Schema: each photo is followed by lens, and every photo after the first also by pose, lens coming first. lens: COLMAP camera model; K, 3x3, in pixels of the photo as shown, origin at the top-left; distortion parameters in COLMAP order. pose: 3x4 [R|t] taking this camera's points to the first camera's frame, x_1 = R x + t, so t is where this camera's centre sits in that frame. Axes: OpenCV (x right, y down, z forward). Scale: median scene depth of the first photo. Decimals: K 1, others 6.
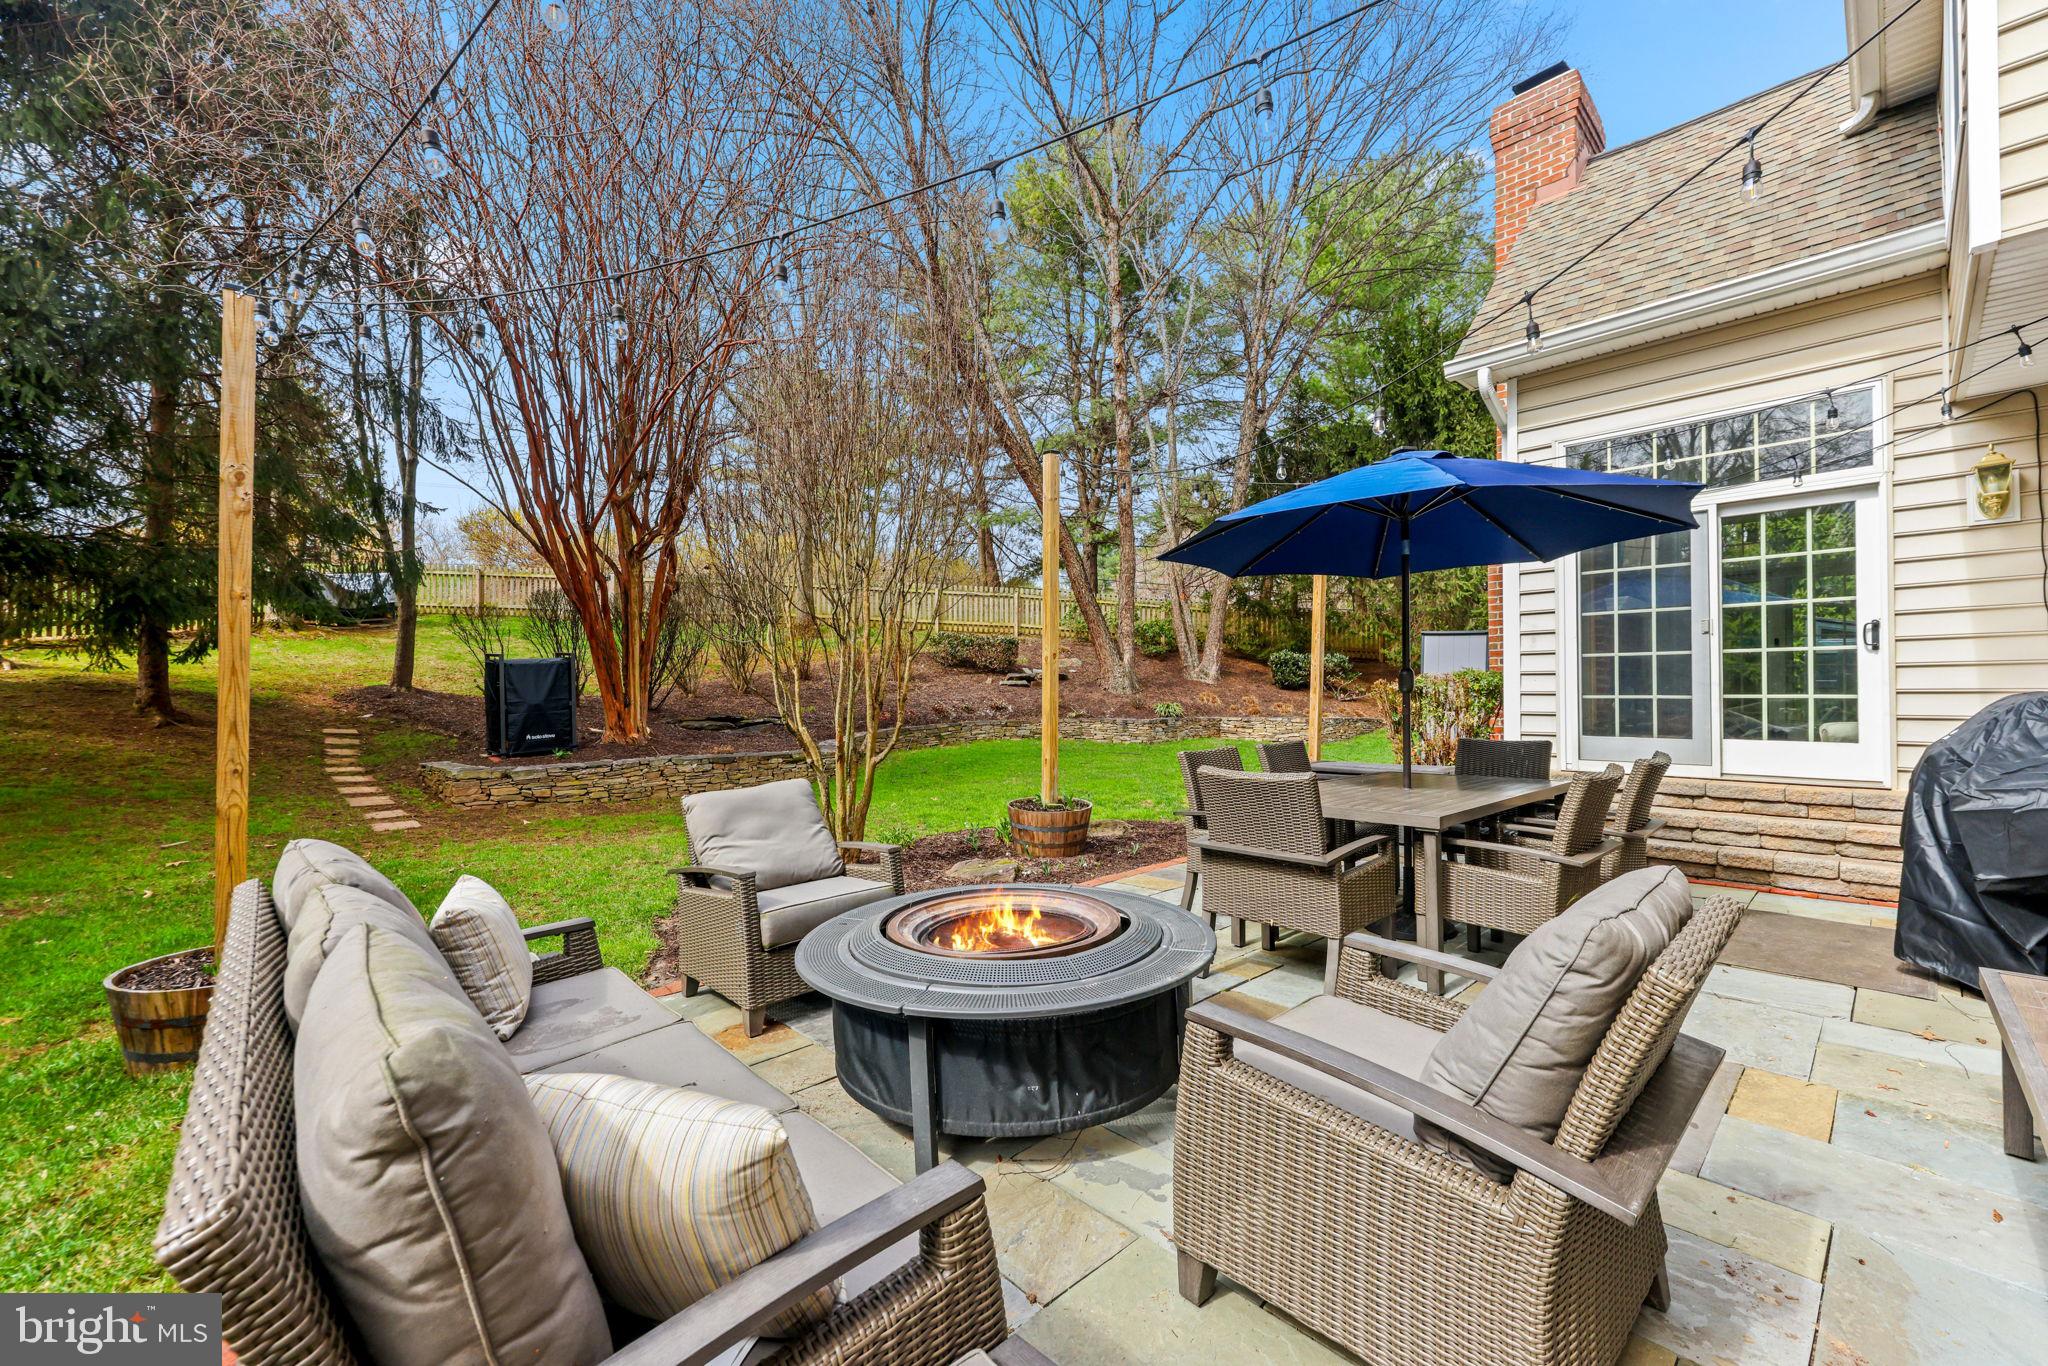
lens RADIAL K [[825.0, 0, 1024.0], [0, 825.0, 683.0], [0, 0, 1]] dist [0.000122, -0.000088]
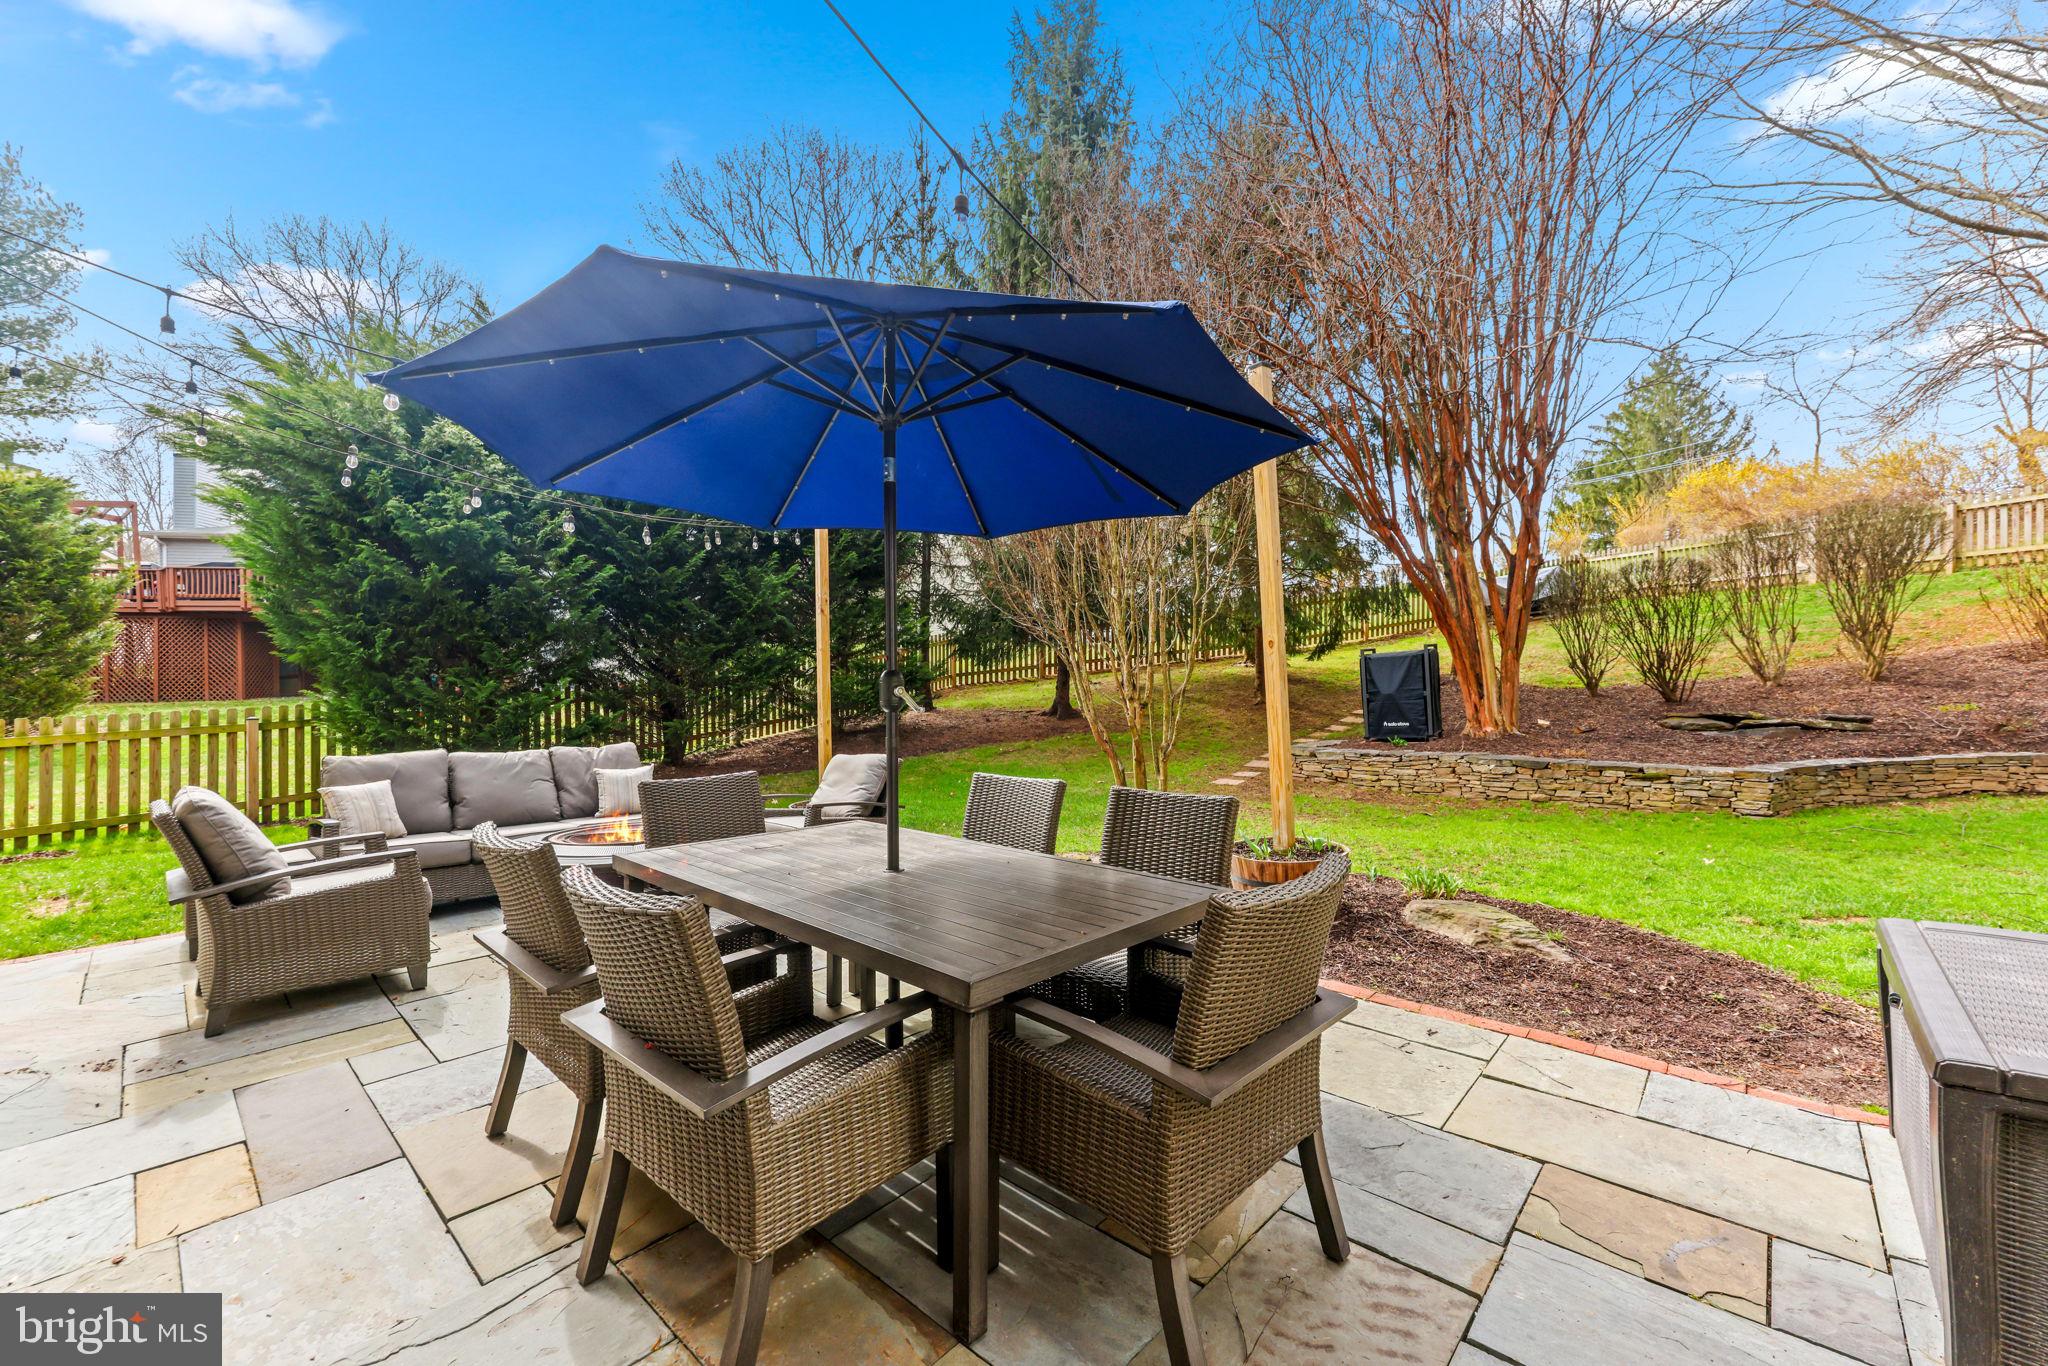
lens RADIAL K [[825.0, 0, 1024.0], [0, 825.0, 683.0], [0, 0, 1]] dist [0.000122, -0.000088]
pose [[0.081565, 0.002236, -0.996666, 0.429121], [0.015310, 0.999877, 0.003496, 0.000098], [0.996550, -0.015544, 0.081521, 0.422040]]
